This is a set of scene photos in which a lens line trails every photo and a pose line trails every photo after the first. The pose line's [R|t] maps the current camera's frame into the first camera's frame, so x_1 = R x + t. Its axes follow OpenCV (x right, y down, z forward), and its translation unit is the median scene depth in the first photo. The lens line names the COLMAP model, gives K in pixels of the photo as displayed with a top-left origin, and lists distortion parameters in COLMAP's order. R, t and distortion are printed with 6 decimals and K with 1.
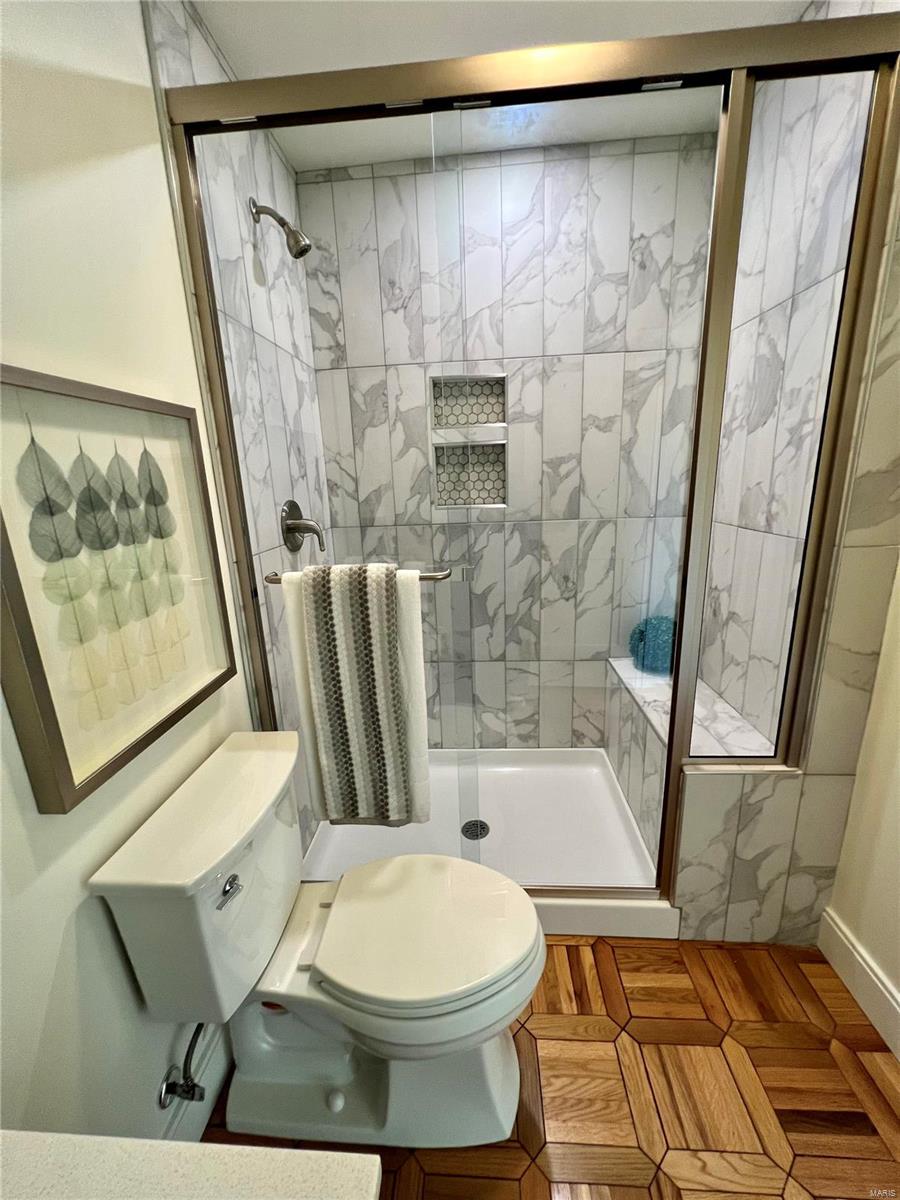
lens RADIAL K [[478.9, 0, 444.9], [0, 478.9, 602.4], [0, 0, 1]] dist [-0.004335, 0.000351]
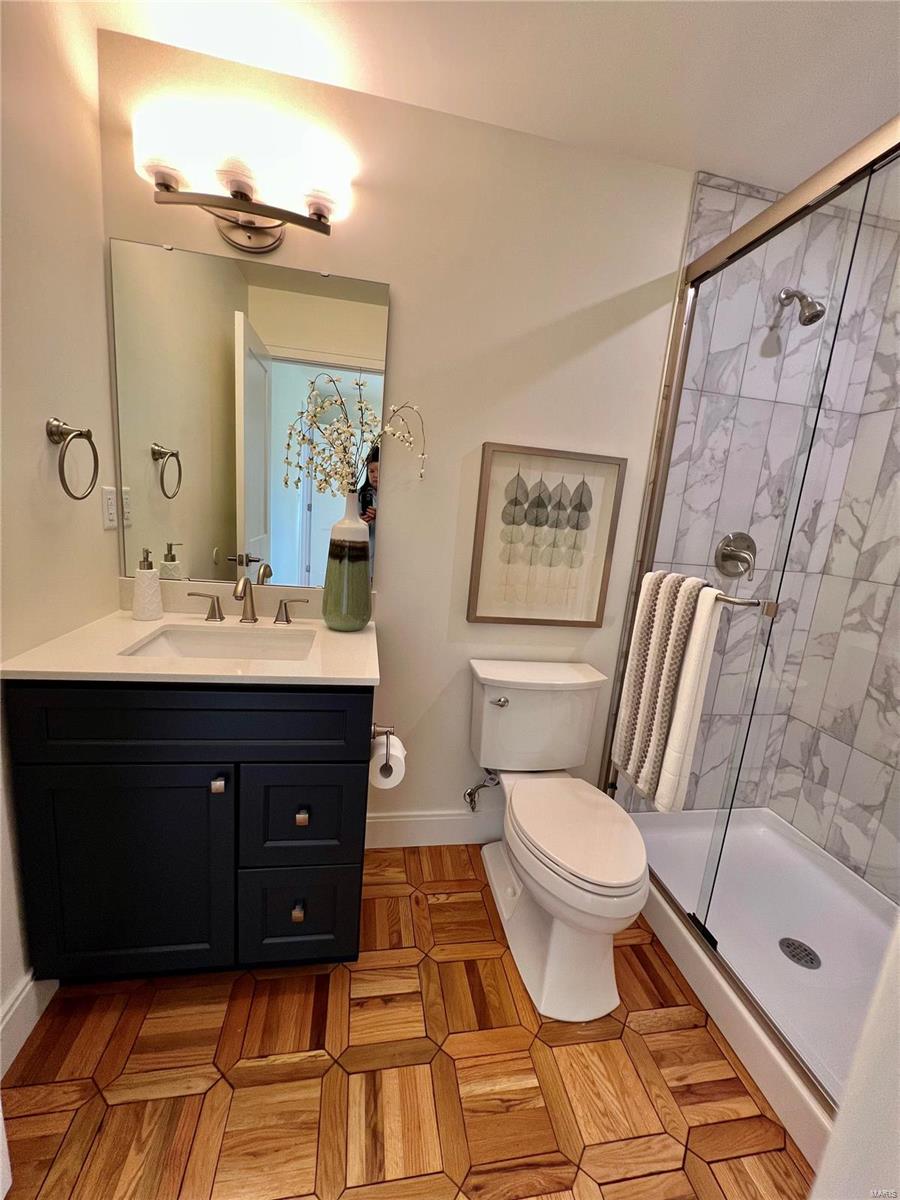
lens RADIAL K [[478.9, 0, 446.1], [0, 478.9, 598.1], [0, 0, 1]] dist [-0.004335, 0.000351]
pose [[0.235982, 0.242430, -0.941031, 1.023118], [-0.337910, 0.928420, 0.154444, -0.007989], [0.911114, 0.281538, 0.301010, 0.088189]]
